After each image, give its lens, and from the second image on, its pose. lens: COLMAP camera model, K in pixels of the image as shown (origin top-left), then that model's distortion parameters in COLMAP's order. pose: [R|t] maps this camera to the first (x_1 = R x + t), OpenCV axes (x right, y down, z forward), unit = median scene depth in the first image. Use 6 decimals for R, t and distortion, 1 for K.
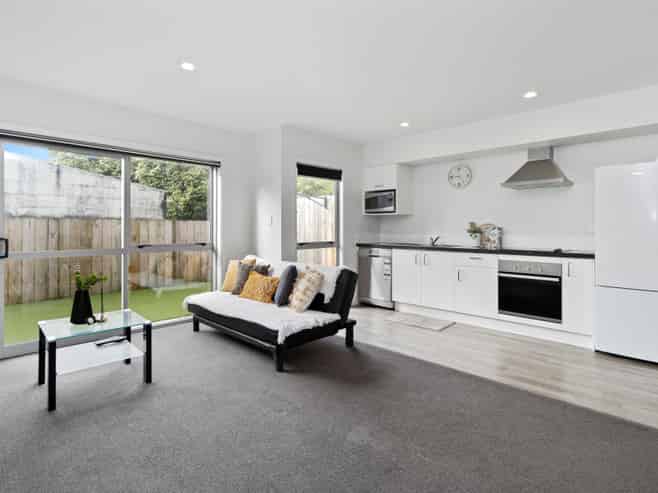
lens RADIAL K [[353.4, 0, 329.6], [0, 353.4, 230.0], [0, 0, 1]] dist [0.001035, 0.001654]
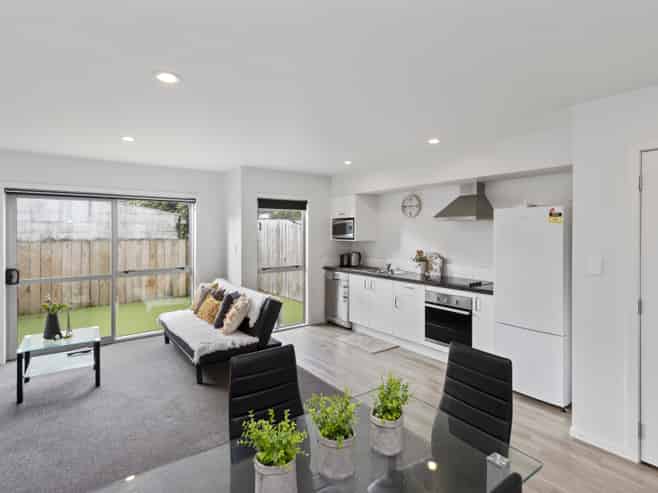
lens RADIAL K [[353.4, 0, 329.6], [0, 353.4, 230.0], [0, 0, 1]] dist [0.001035, 0.001654]
pose [[0.986580, -0.002227, -0.163265, 0.333736], [0.000808, 0.999961, -0.008754, -0.080079], [0.163279, 0.008504, 0.986543, -0.089713]]
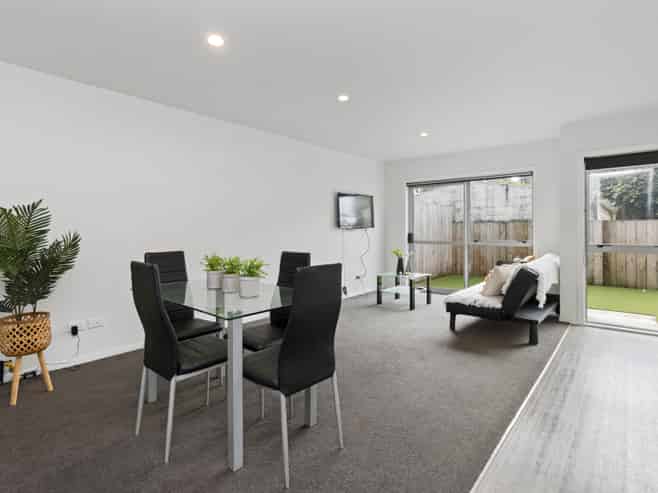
lens RADIAL K [[353.4, 0, 329.6], [0, 353.4, 230.0], [0, 0, 1]] dist [0.001035, 0.001654]
pose [[0.053456, -0.001040, -0.998570, 0.830391], [-0.003631, 0.999993, -0.001235, 0.004207], [0.998564, 0.003692, 0.053452, 0.288769]]
